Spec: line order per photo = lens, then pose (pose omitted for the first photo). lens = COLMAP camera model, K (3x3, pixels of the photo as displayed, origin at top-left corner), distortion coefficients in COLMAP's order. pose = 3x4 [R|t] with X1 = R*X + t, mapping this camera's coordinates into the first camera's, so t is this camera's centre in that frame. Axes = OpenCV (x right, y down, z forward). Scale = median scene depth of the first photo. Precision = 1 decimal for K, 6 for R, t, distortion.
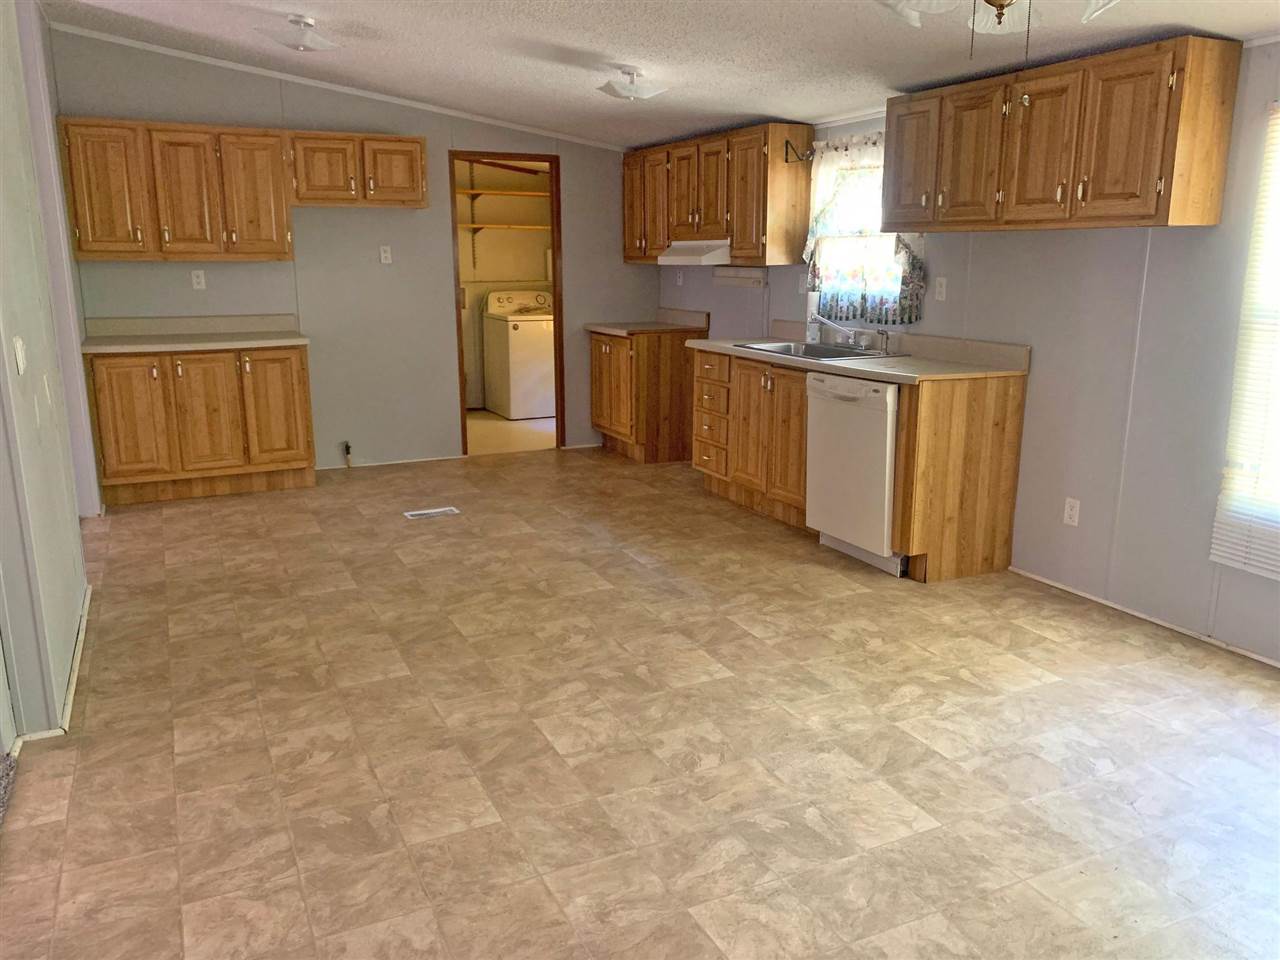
lens RADIAL K [[1007.7, 0, 643.3], [0, 1007.7, 475.2], [0, 0, 1]] dist [0.040657, 0.004056]
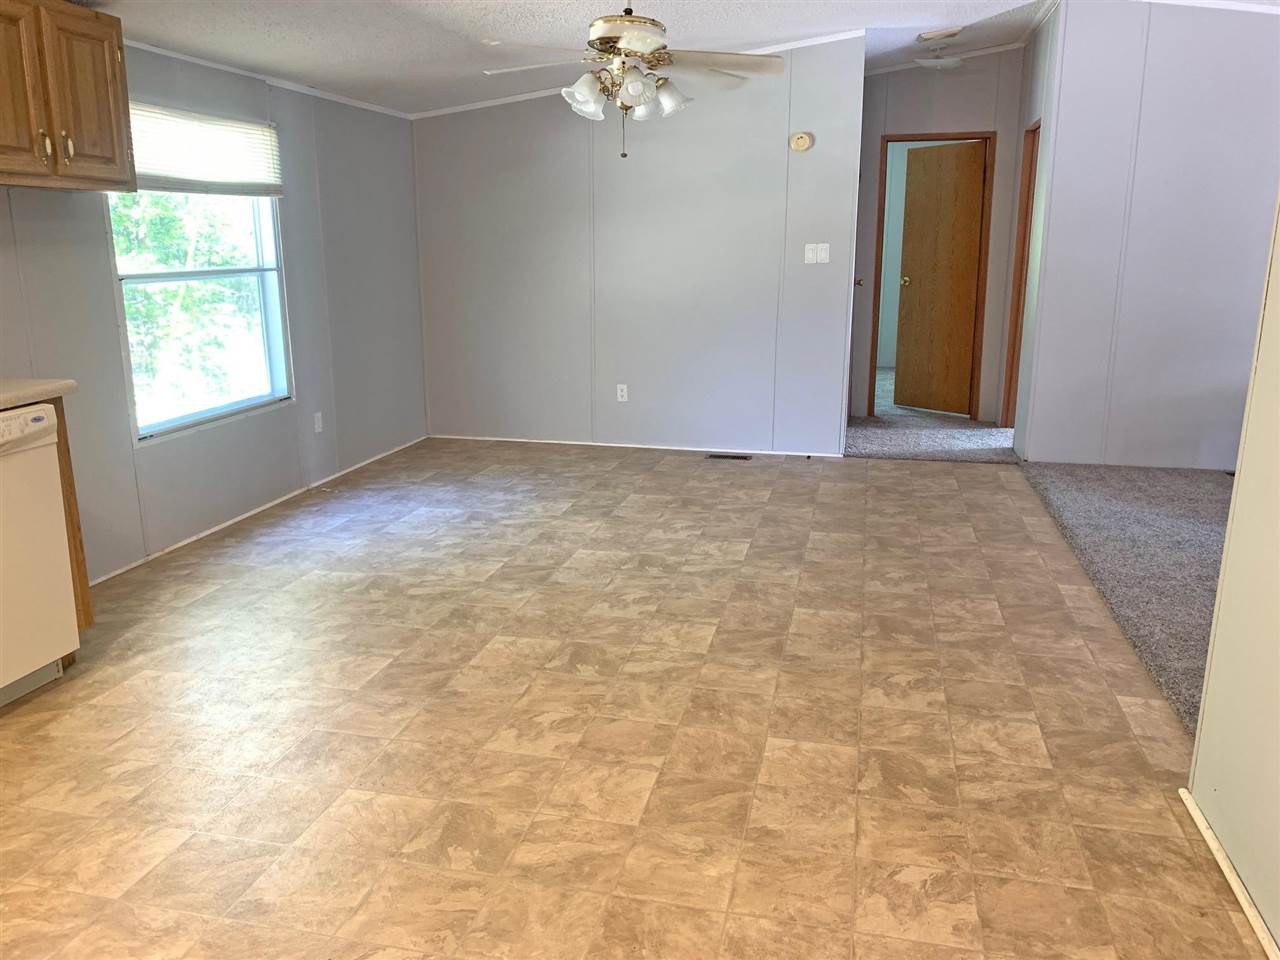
lens RADIAL K [[1007.7, 0, 641.6], [0, 1007.7, 484.0], [0, 0, 1]] dist [0.040657, 0.004056]
pose [[-0.785699, -0.143201, 0.601806, -0.716081], [0.136076, 0.909000, 0.393956, -0.373684], [-0.603457, 0.391423, -0.694715, 1.822068]]
